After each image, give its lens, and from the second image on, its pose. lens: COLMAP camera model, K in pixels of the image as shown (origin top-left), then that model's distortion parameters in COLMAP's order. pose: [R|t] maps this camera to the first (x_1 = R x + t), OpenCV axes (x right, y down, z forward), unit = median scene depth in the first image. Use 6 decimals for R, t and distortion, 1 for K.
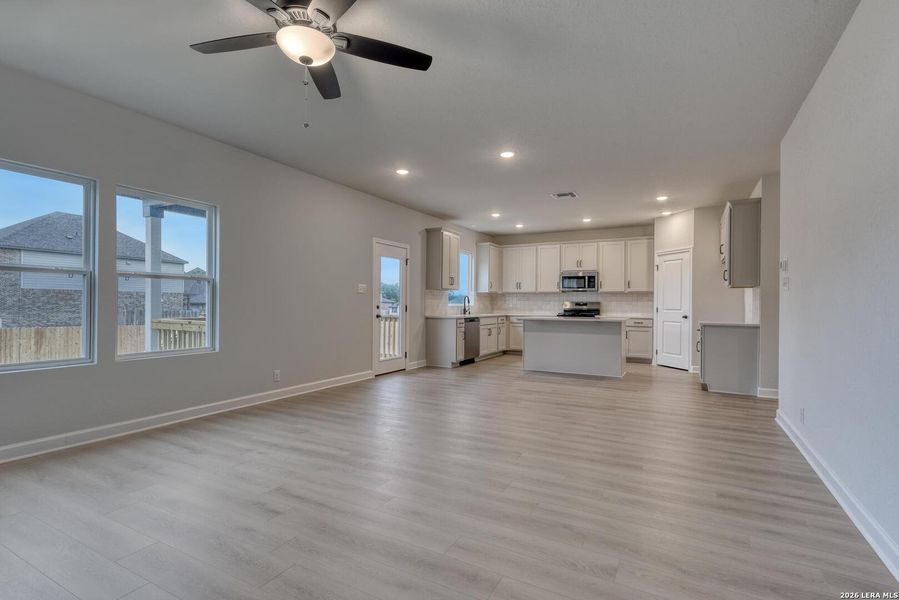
lens RADIAL K [[411.6, 0, 445.4], [0, 411.6, 299.2], [0, 0, 1]] dist [0.001615, -0.000149]
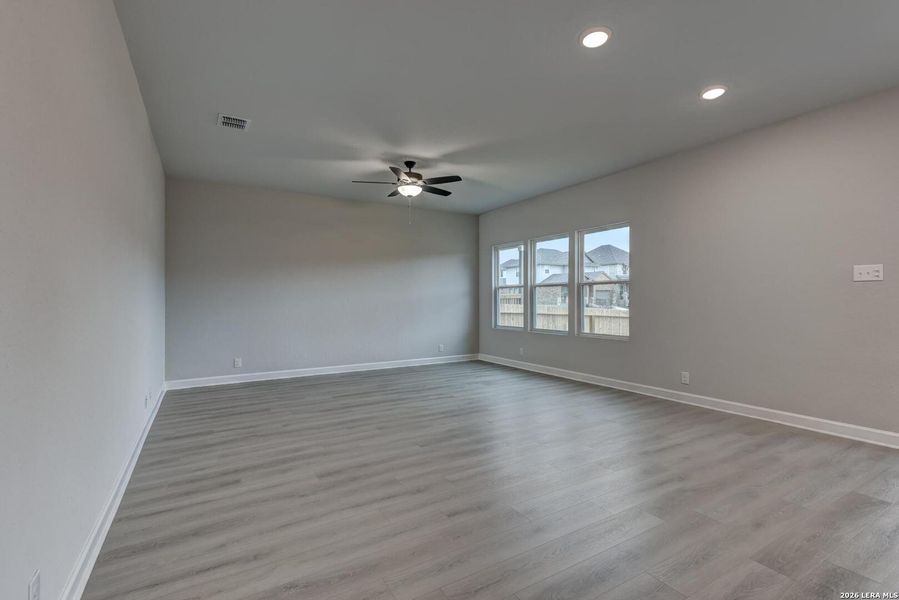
lens RADIAL K [[411.6, 0, 445.4], [0, 411.6, 299.2], [0, 0, 1]] dist [0.001615, -0.000149]
pose [[-0.489480, -0.010991, -0.871945, 1.318860], [0.000449, 0.999917, -0.012856, 0.032062], [0.872014, -0.006684, -0.489434, 1.964337]]
